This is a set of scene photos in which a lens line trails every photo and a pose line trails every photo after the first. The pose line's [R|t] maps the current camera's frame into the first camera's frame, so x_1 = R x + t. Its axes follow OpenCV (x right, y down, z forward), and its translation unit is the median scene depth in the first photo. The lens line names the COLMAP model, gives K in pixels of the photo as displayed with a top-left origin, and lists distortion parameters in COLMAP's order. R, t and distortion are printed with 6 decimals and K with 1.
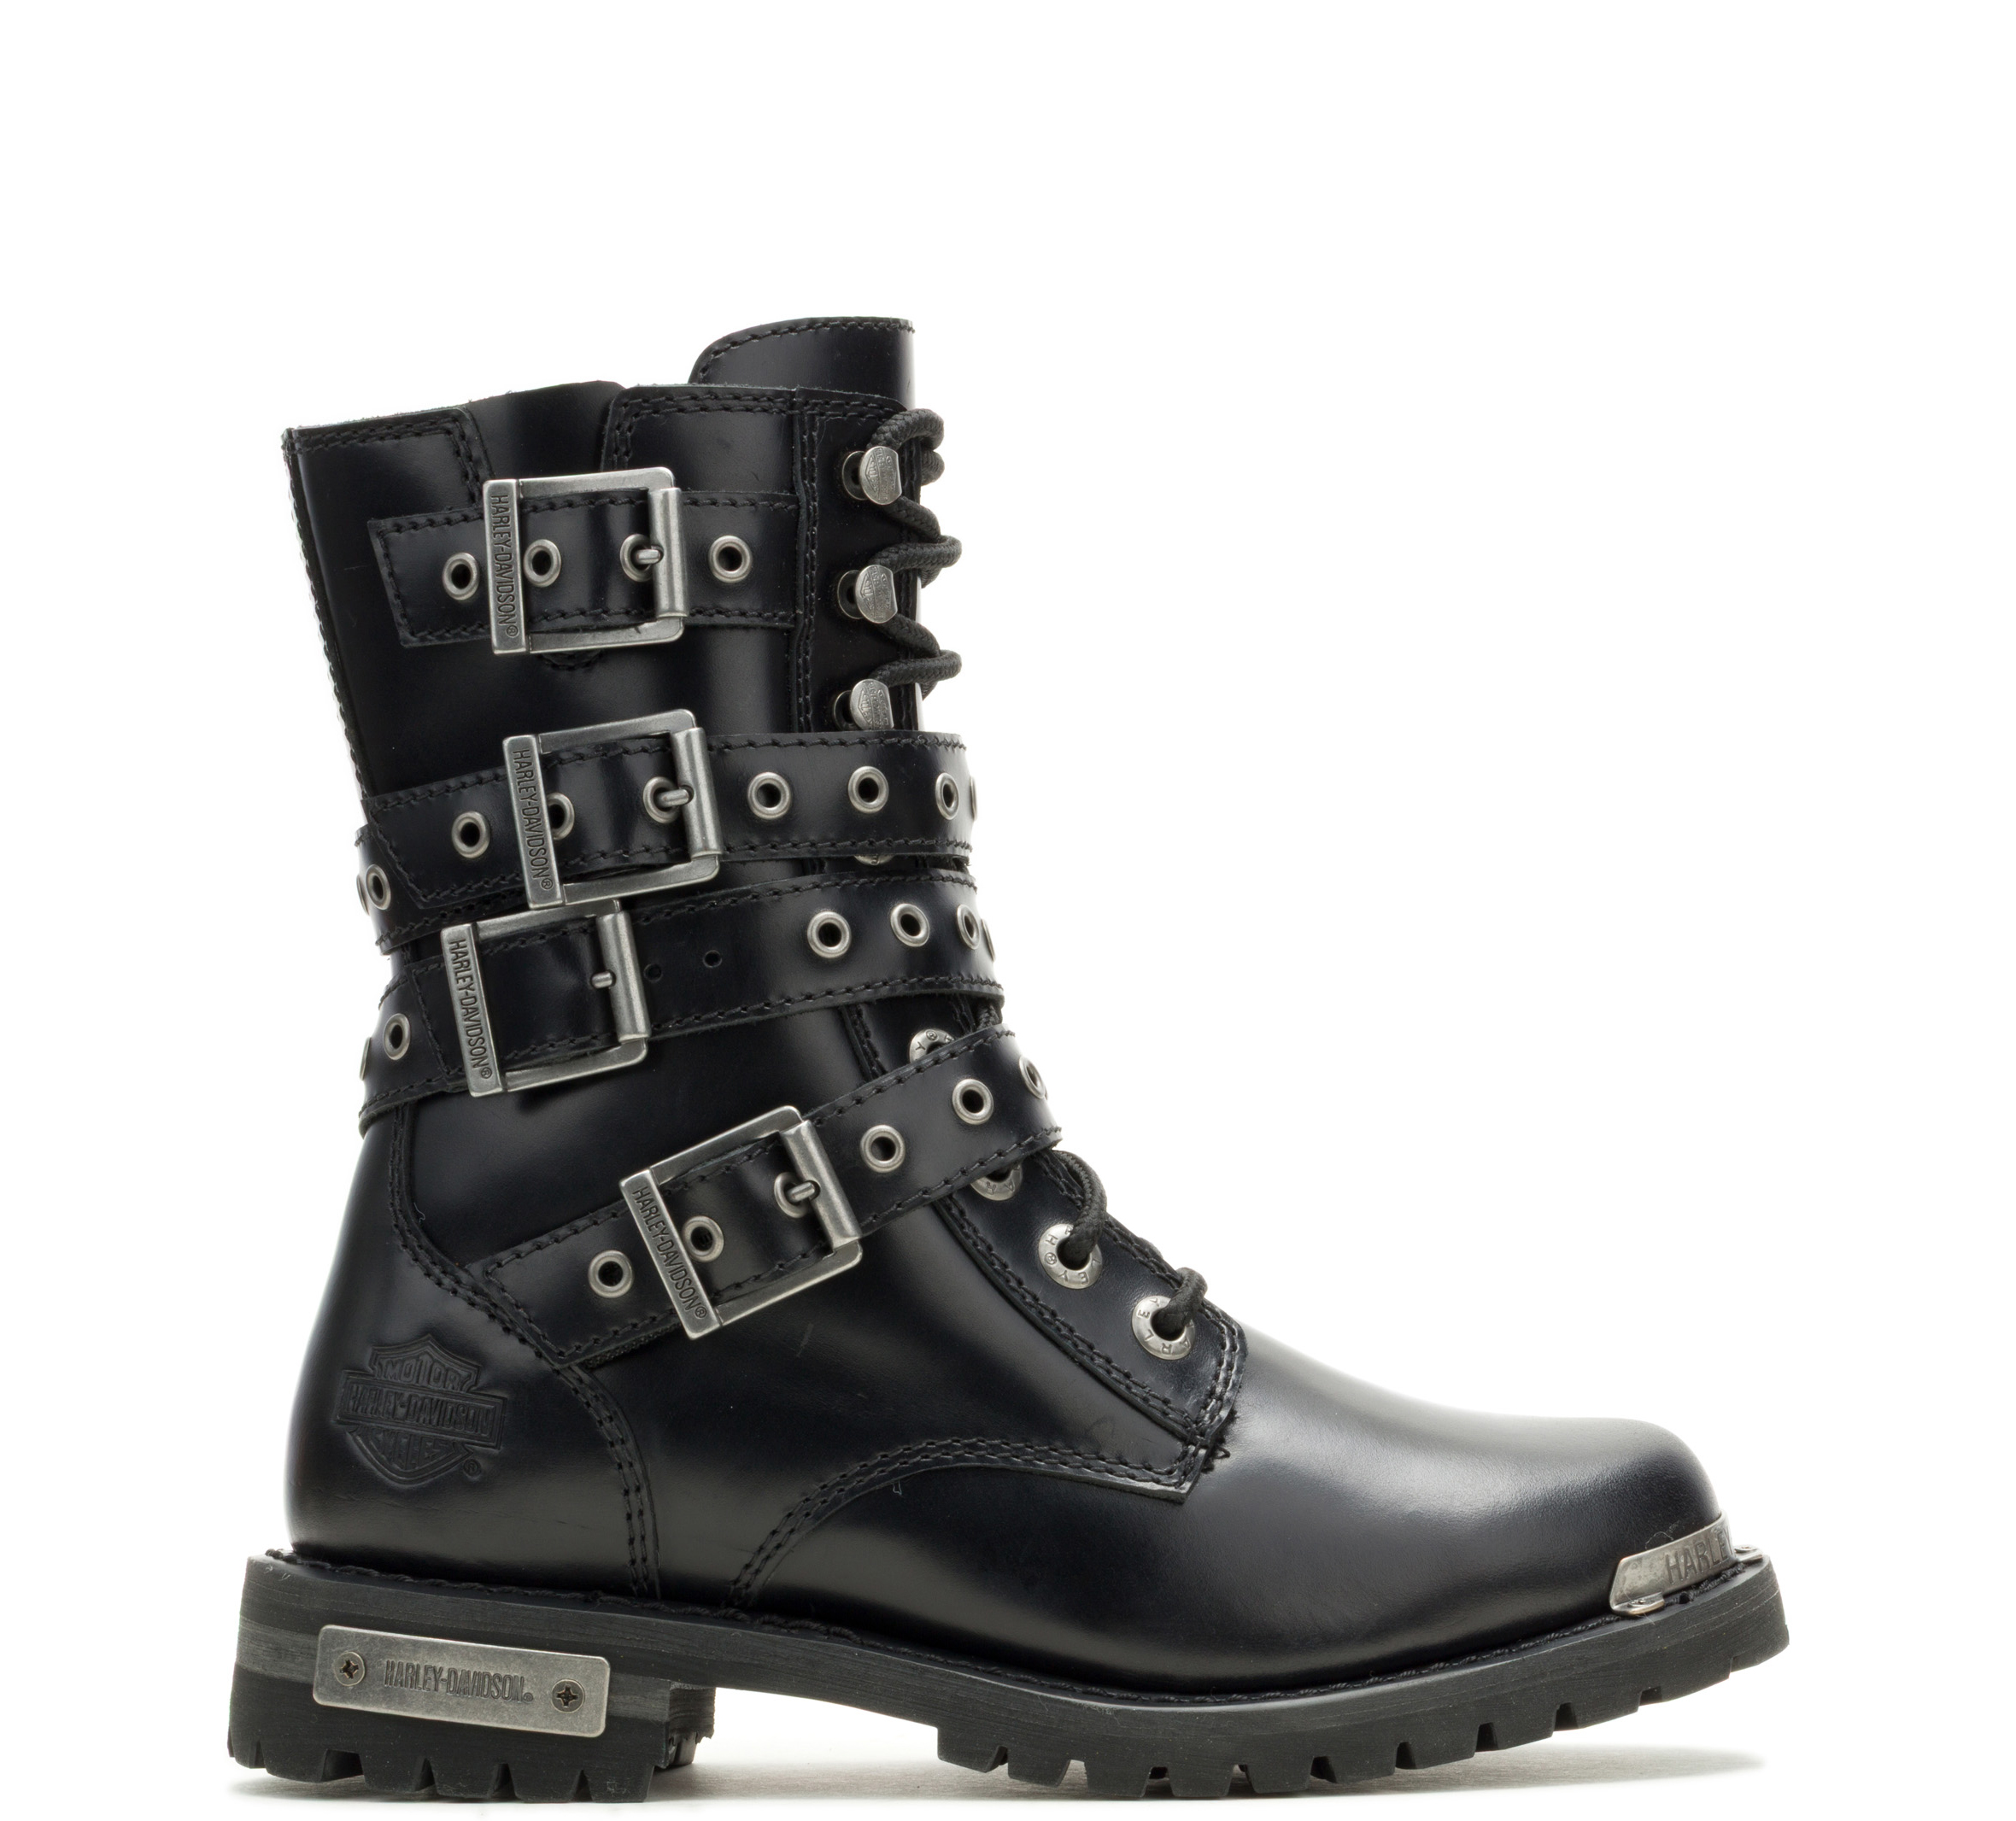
lens RADIAL K [[7143.6, 0, 1008.0], [0, 7143.6, 910.5], [0, 0, 1]] dist [-0.199030, 1.050841]
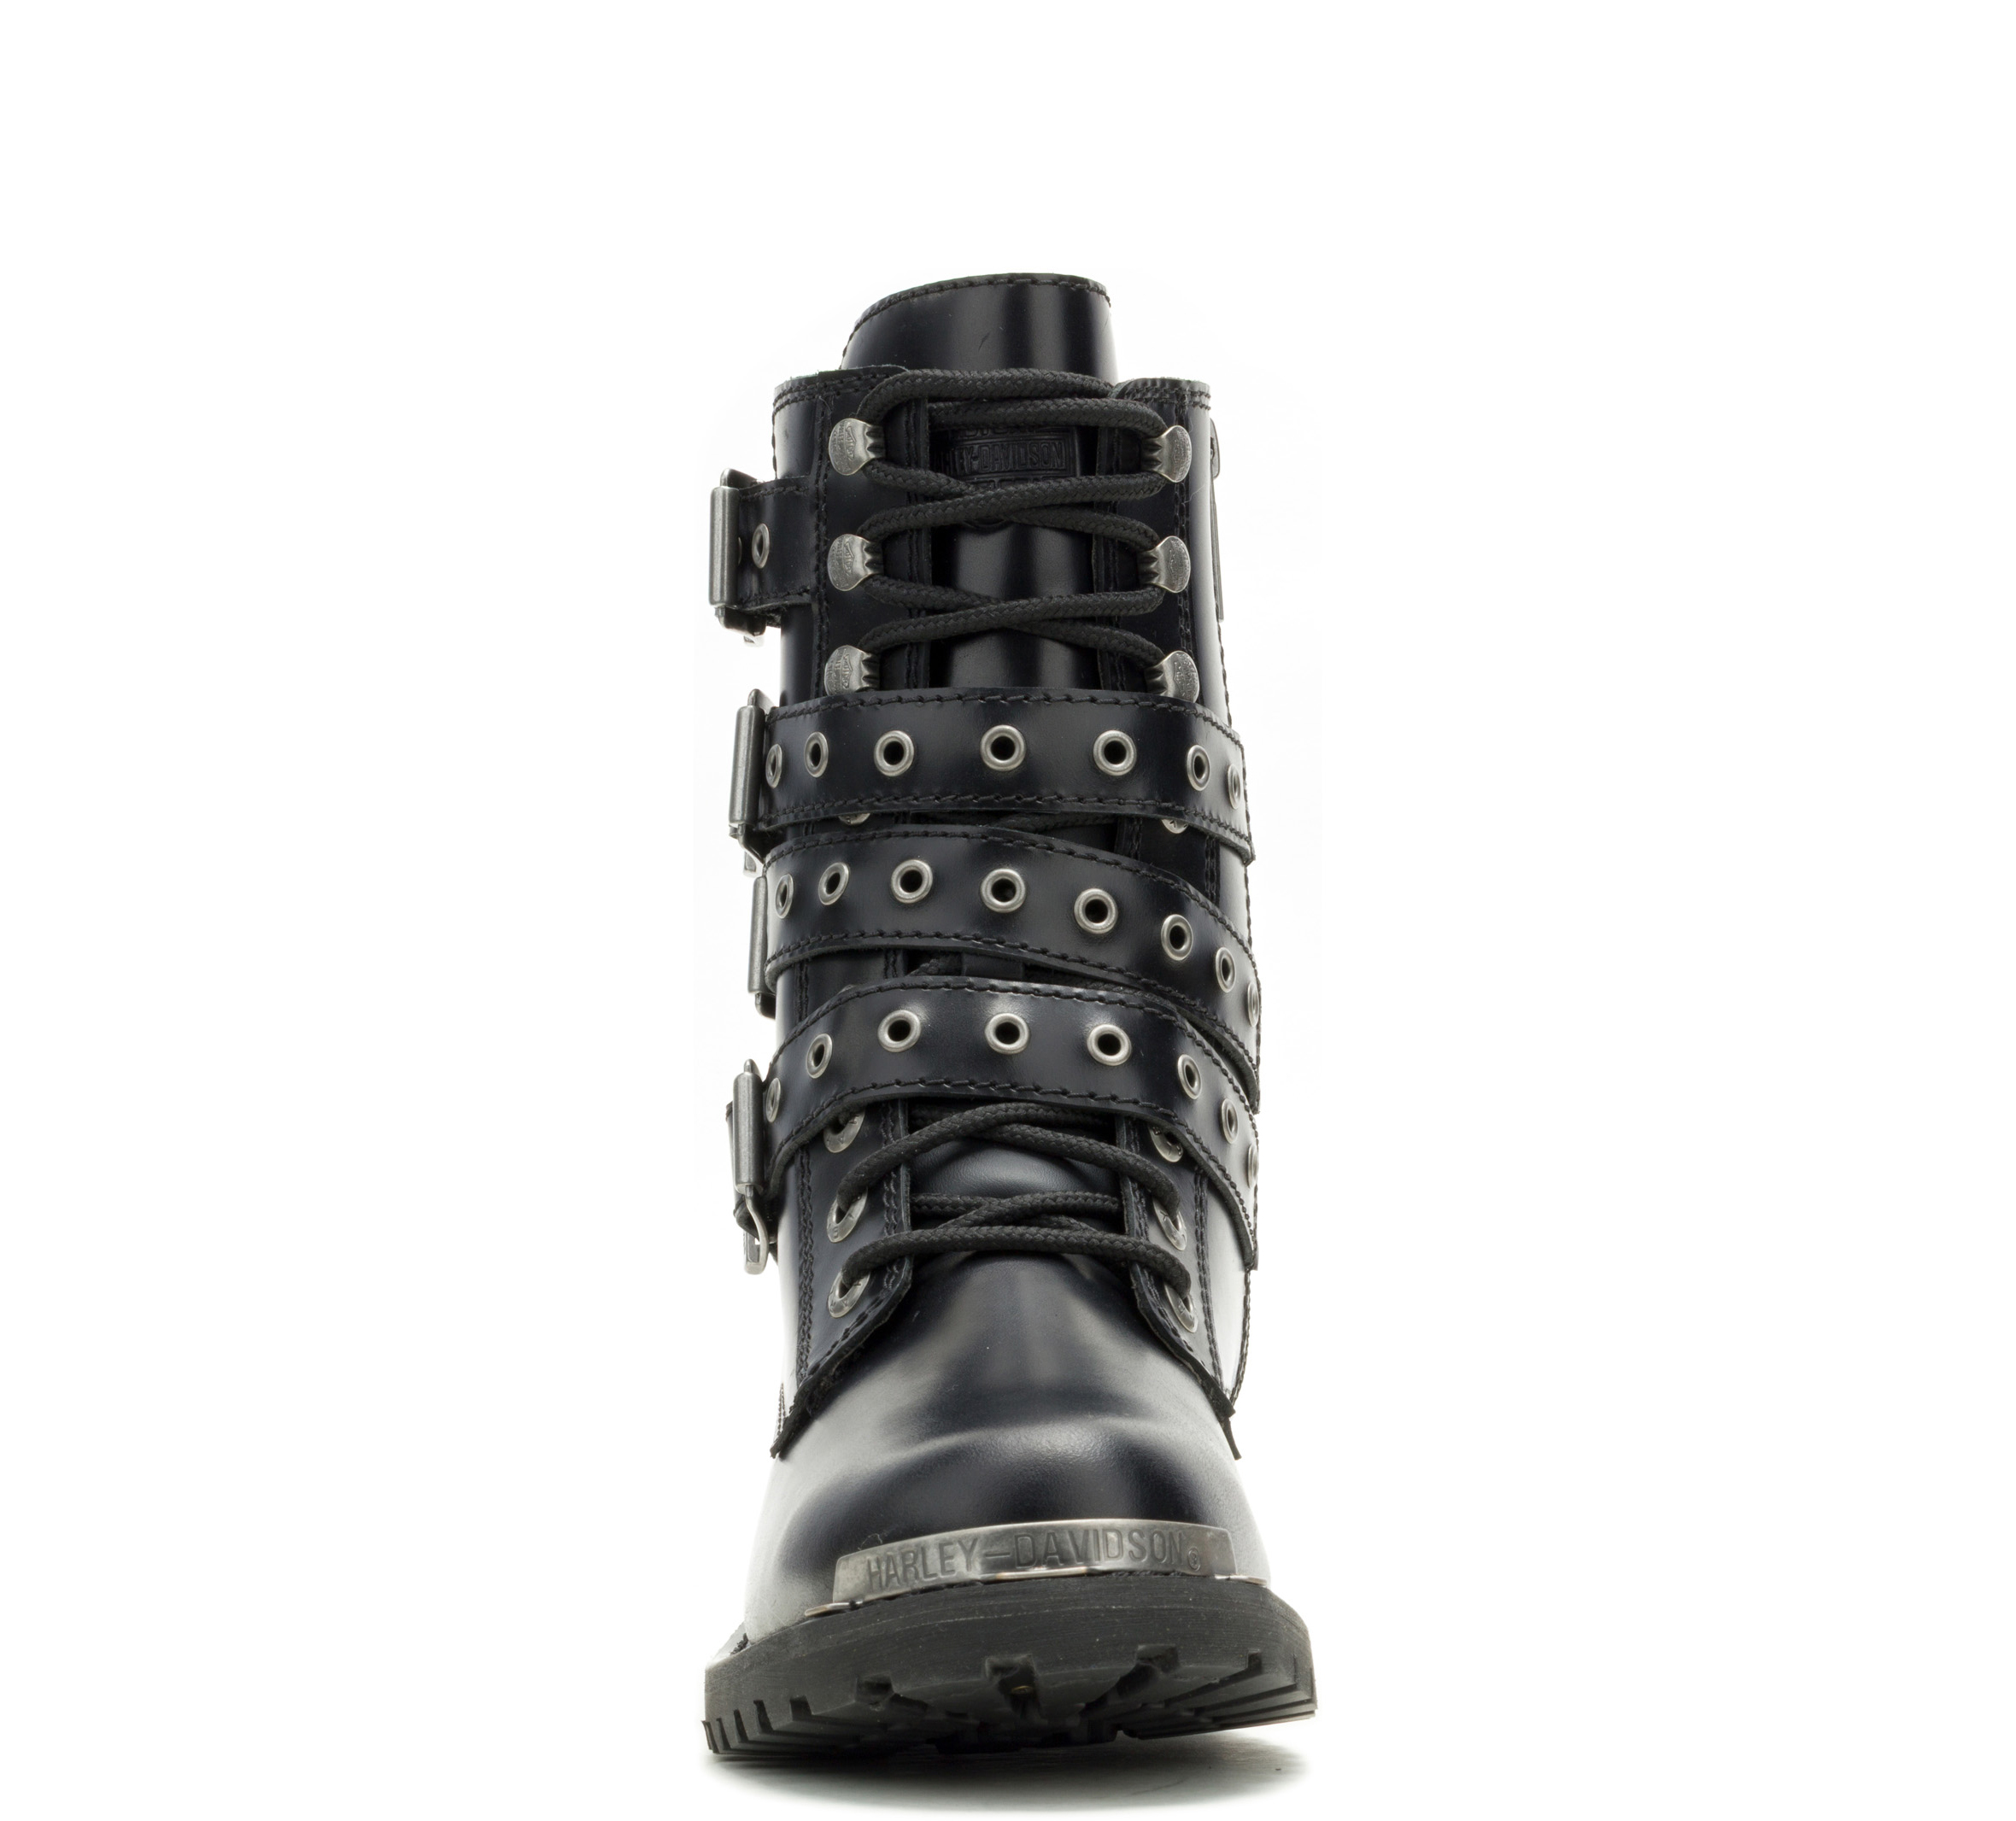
lens RADIAL K [[7143.6, 0, 1008.0], [0, 7143.6, 910.5], [0, 0, 1]] dist [-0.199030, 1.050841]
pose [[-0.028630, -0.006873, -0.999566, 1.026603], [0.043959, 0.999000, -0.008128, 0.015573], [0.998623, -0.044173, -0.028299, 1.064410]]
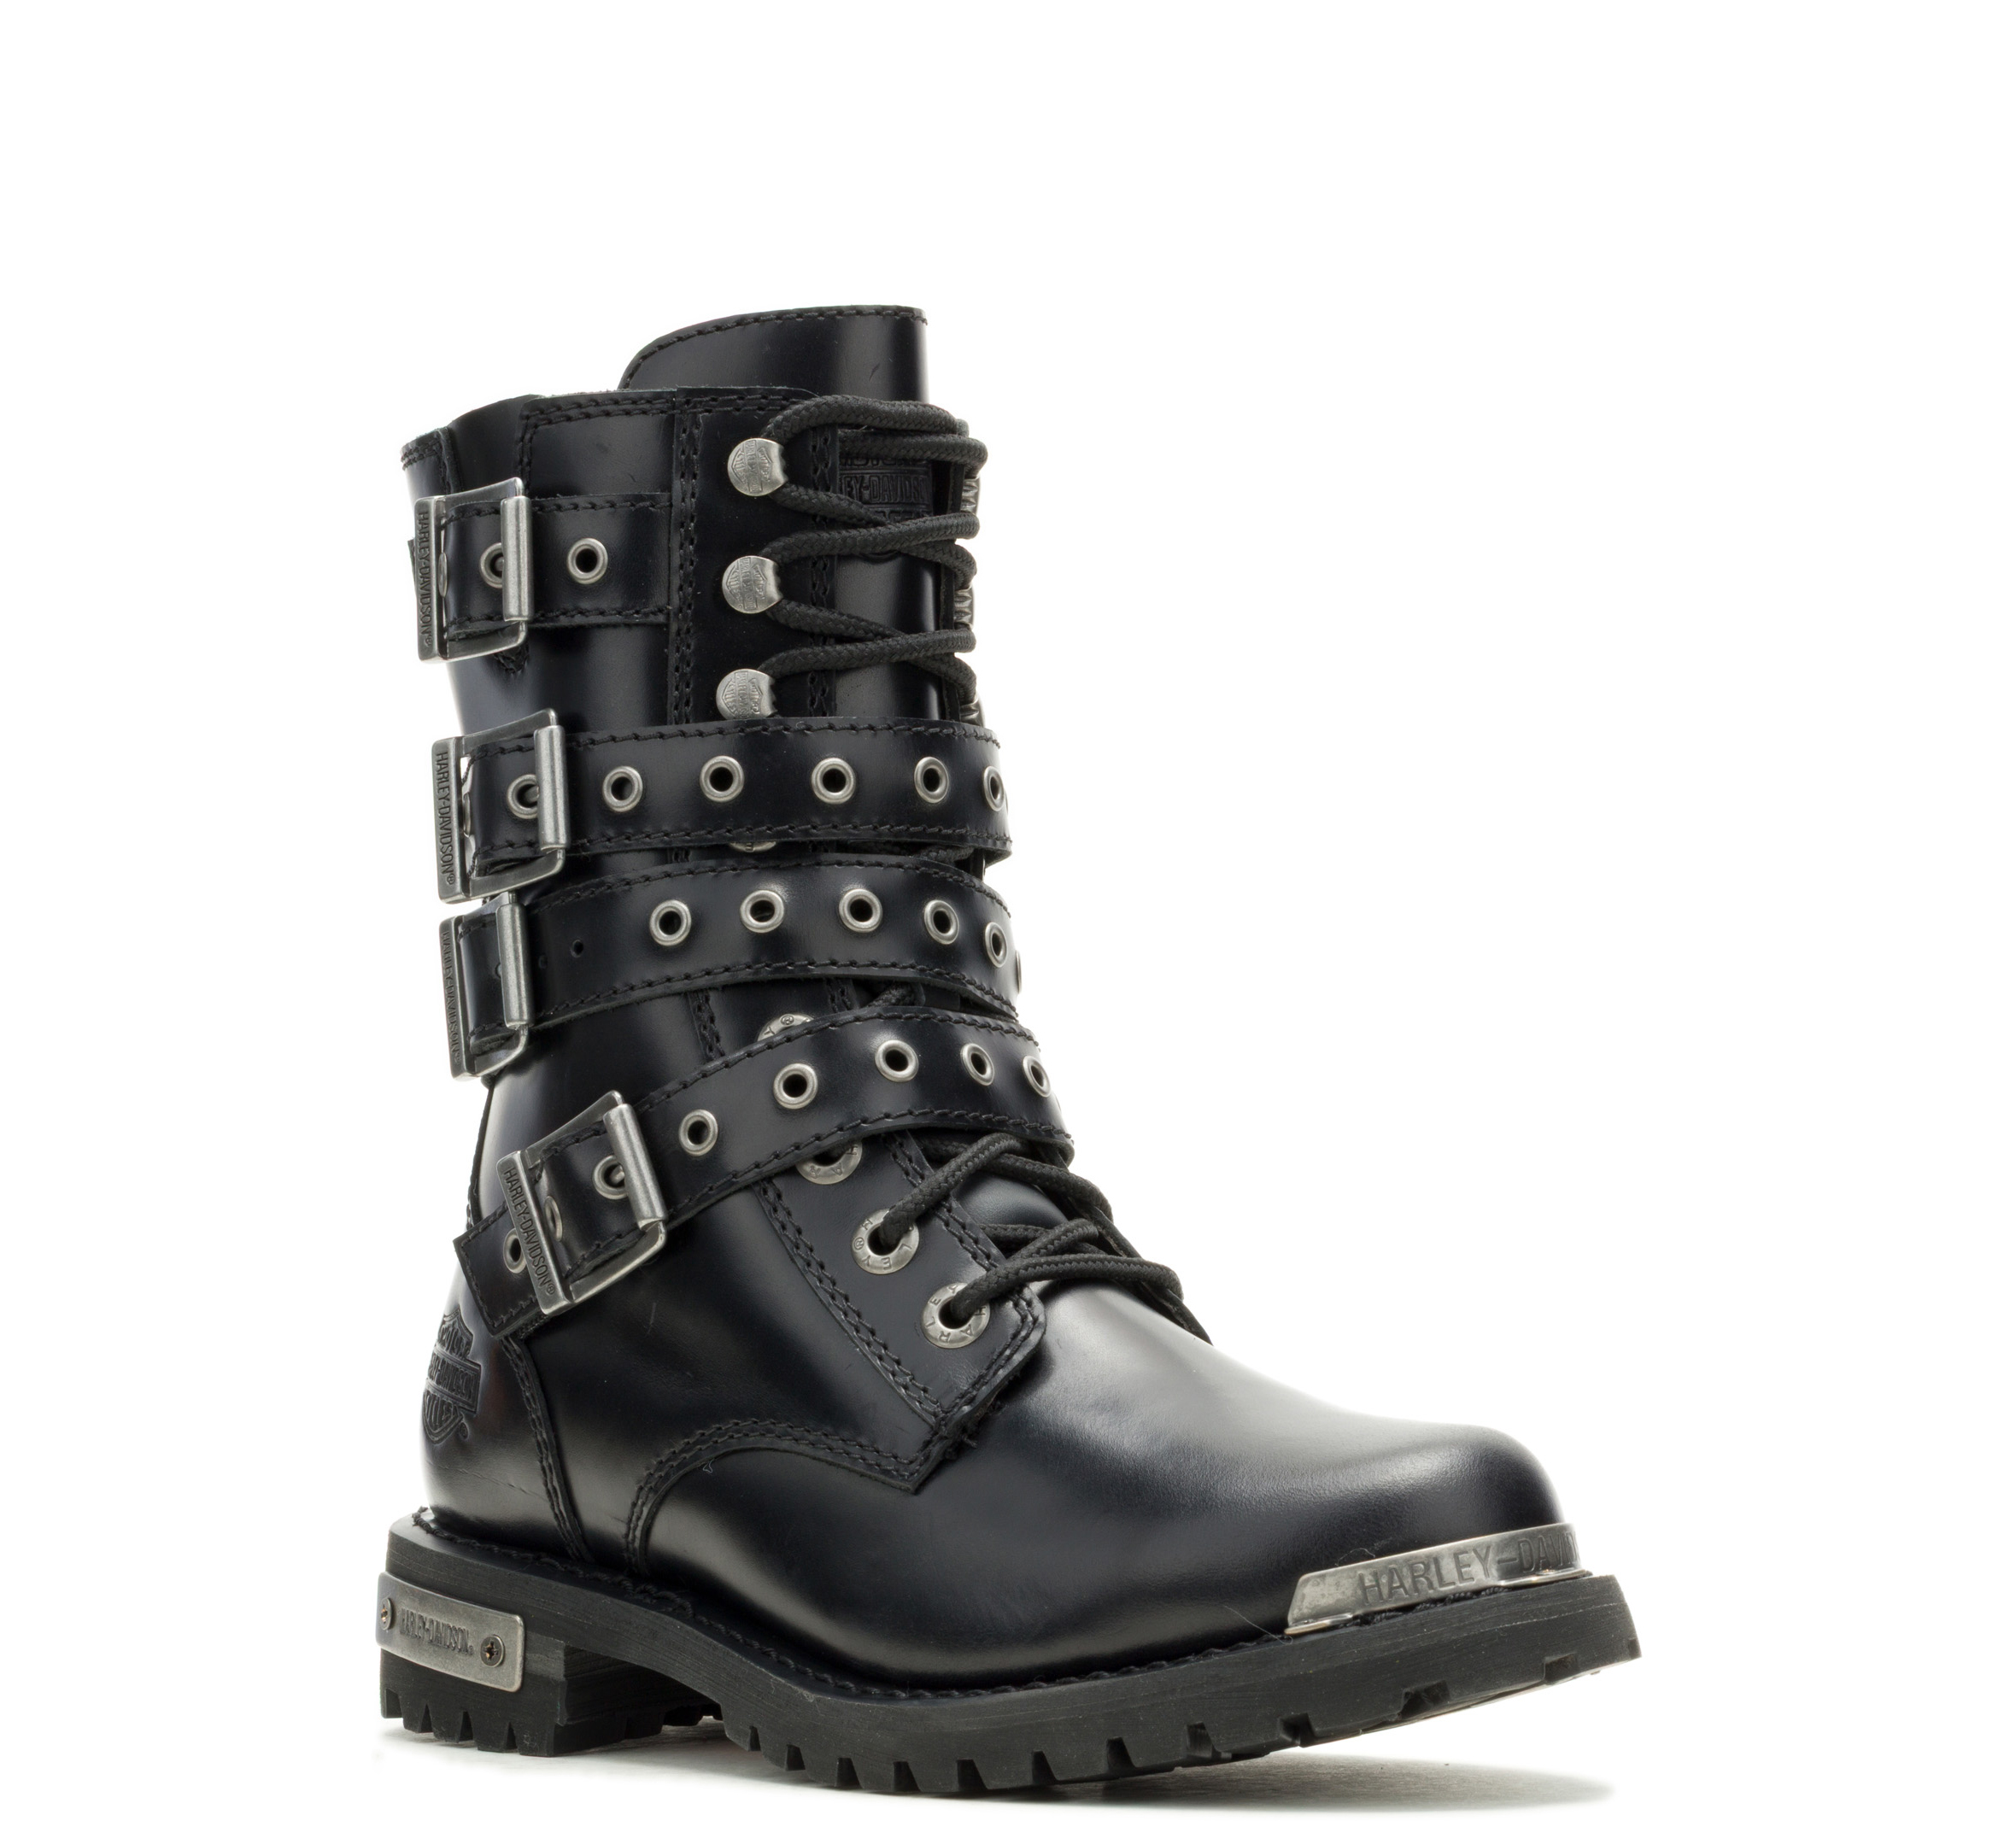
lens RADIAL K [[7143.6, 0, 1008.0], [0, 7143.6, 910.5], [0, 0, 1]] dist [-0.199030, 1.050841]
pose [[0.700228, -0.014316, -0.713776, 0.740117], [0.025066, 0.999675, 0.004540, -0.001801], [0.713479, -0.021070, 0.700359, 0.319330]]
